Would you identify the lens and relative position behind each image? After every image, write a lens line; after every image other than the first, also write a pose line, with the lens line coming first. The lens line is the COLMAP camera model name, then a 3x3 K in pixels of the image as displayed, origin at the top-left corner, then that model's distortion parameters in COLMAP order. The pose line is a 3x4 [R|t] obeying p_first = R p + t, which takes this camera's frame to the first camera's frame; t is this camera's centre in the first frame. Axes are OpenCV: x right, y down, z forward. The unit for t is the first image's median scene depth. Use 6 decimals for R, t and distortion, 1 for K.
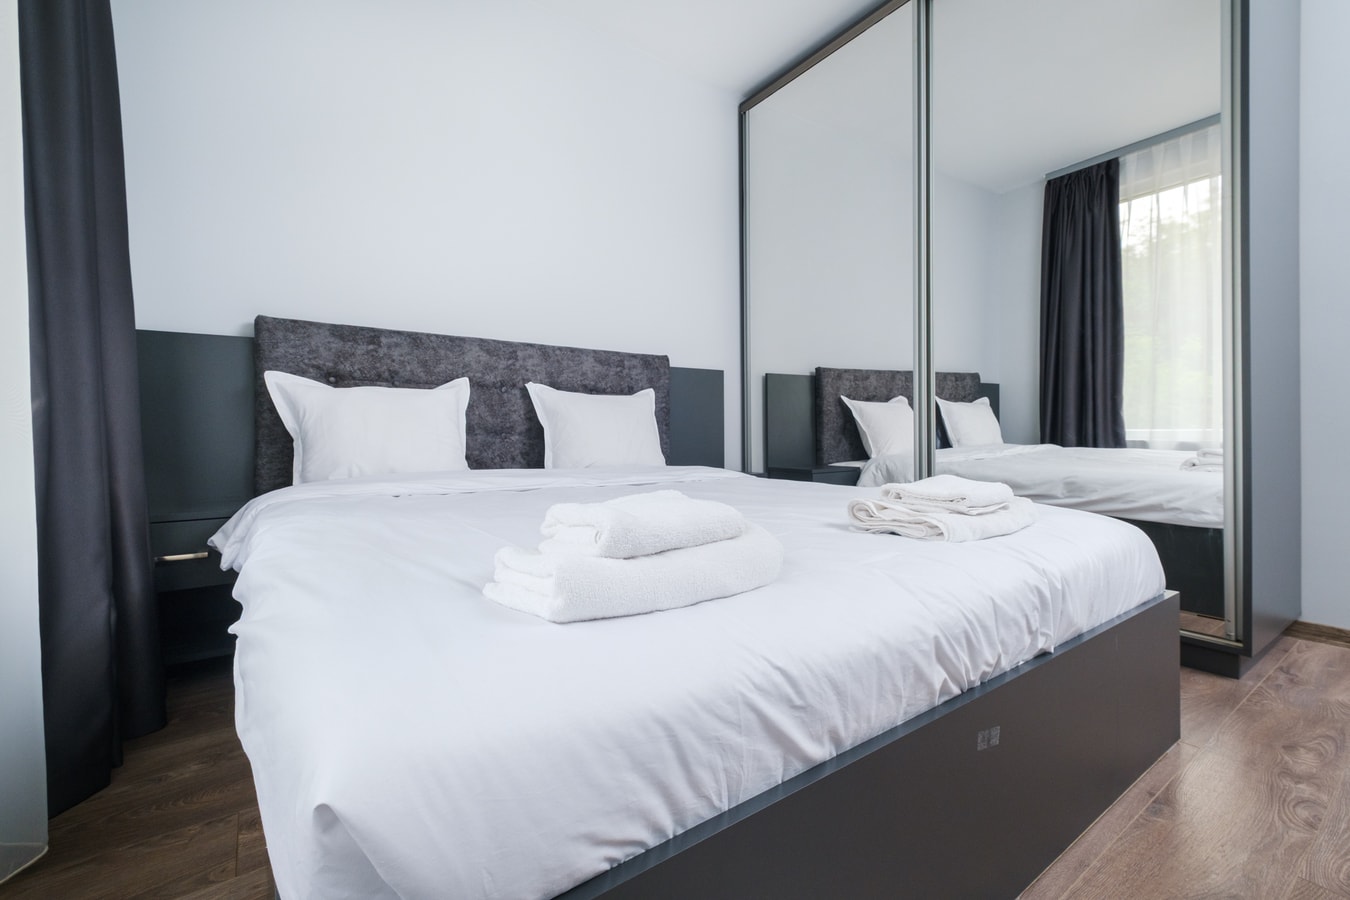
lens RADIAL K [[581.3, 0, 671.9], [0, 581.3, 424.5], [0, 0, 1]] dist [0.014777, -0.003347]
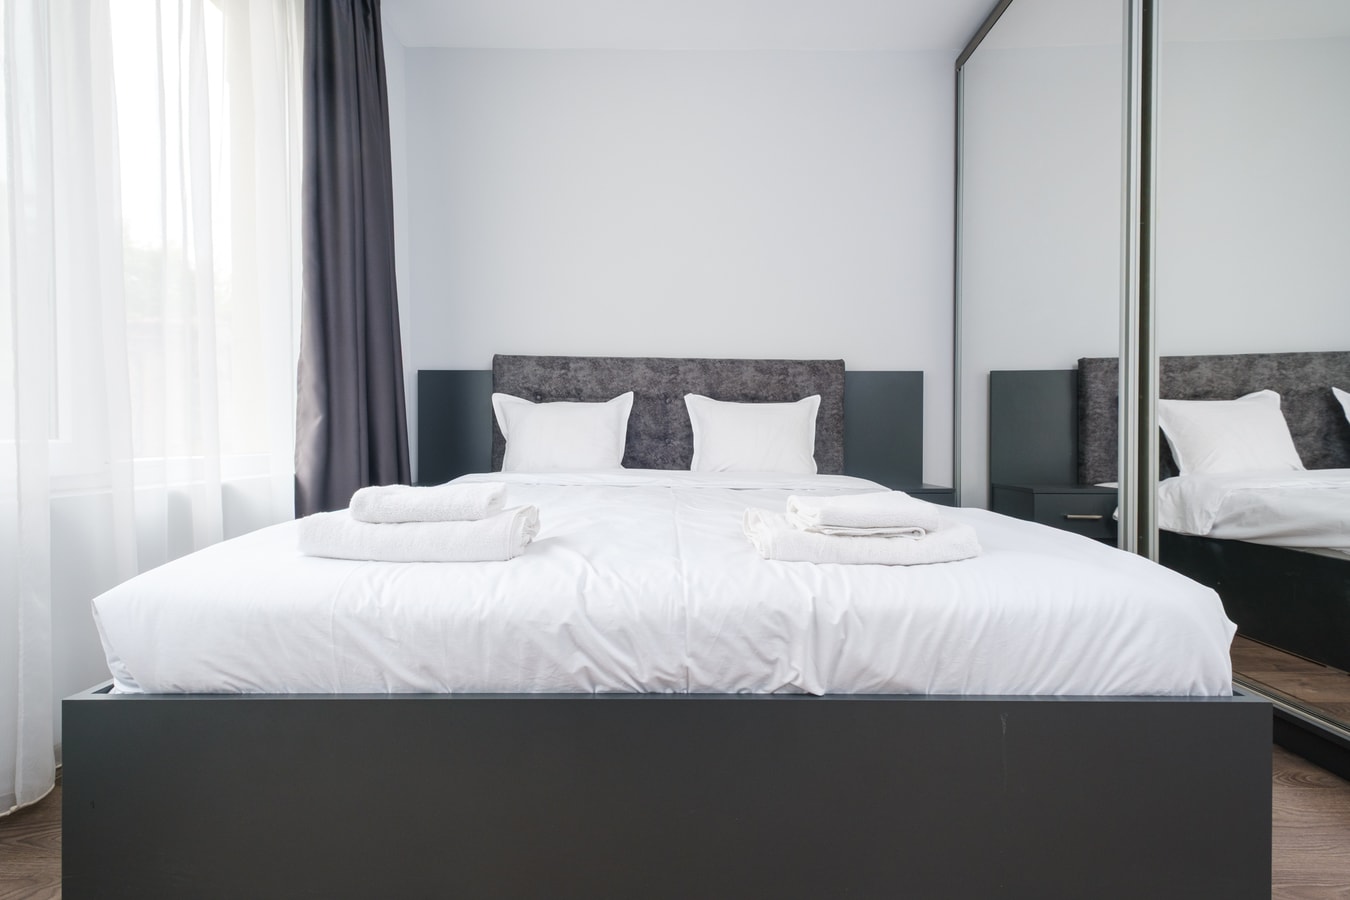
lens RADIAL K [[581.3, 0, 679.3], [0, 581.3, 439.9], [0, 0, 1]] dist [0.014777, -0.003347]
pose [[0.816664, 0.009723, -0.577031, 0.391580], [-0.002618, 0.999910, 0.013143, 0.002239], [0.577107, -0.009223, 0.816616, 0.074581]]
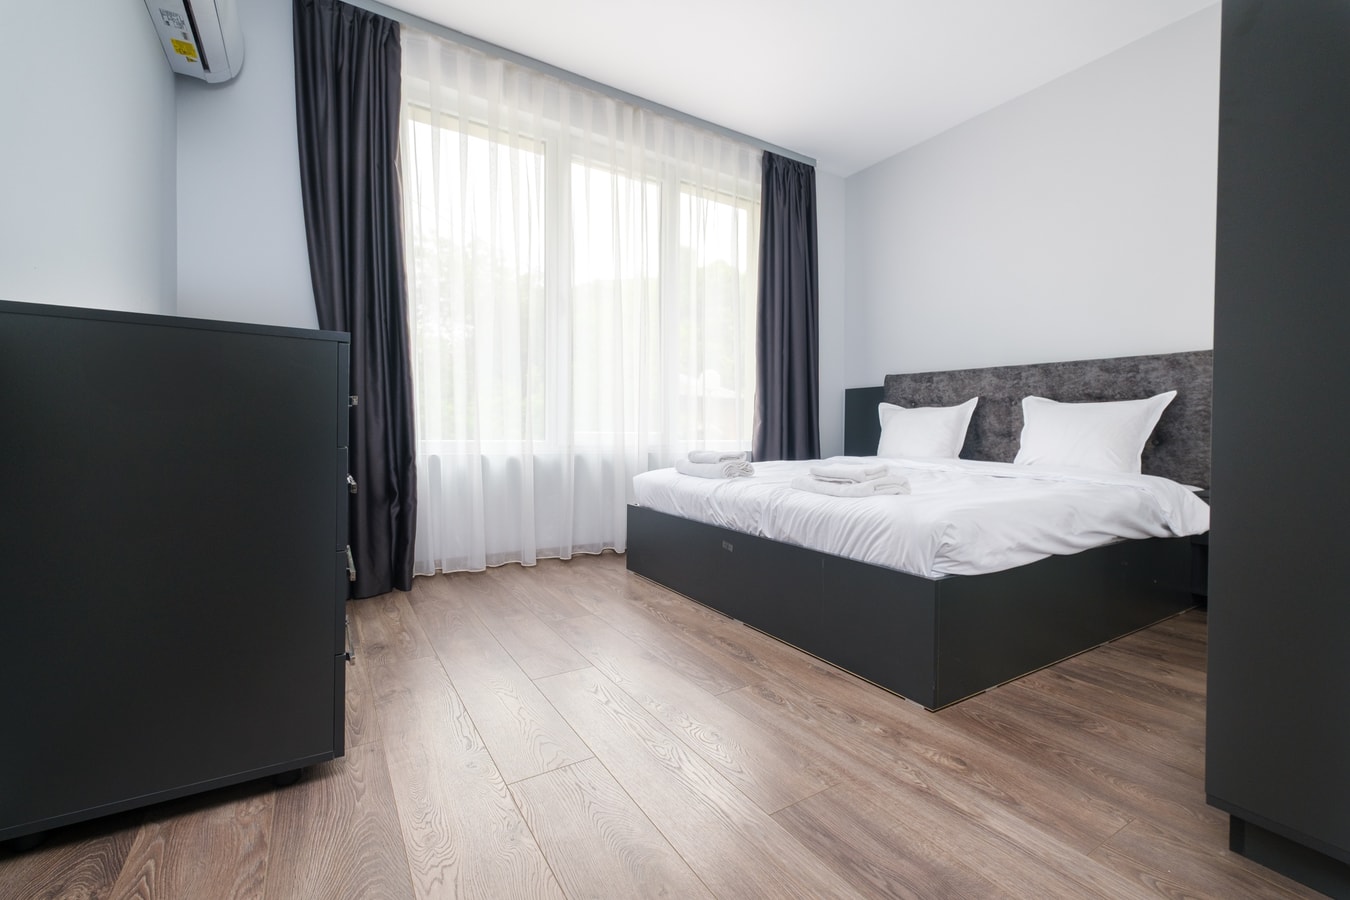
lens RADIAL K [[581.3, 0, 662.8], [0, 581.3, 441.1], [0, 0, 1]] dist [0.014777, -0.003347]
pose [[-0.082299, 0.021527, -0.996375, 1.097619], [-0.003947, 0.999752, 0.021926, 0.000654], [0.996600, 0.005737, -0.082194, 0.316092]]
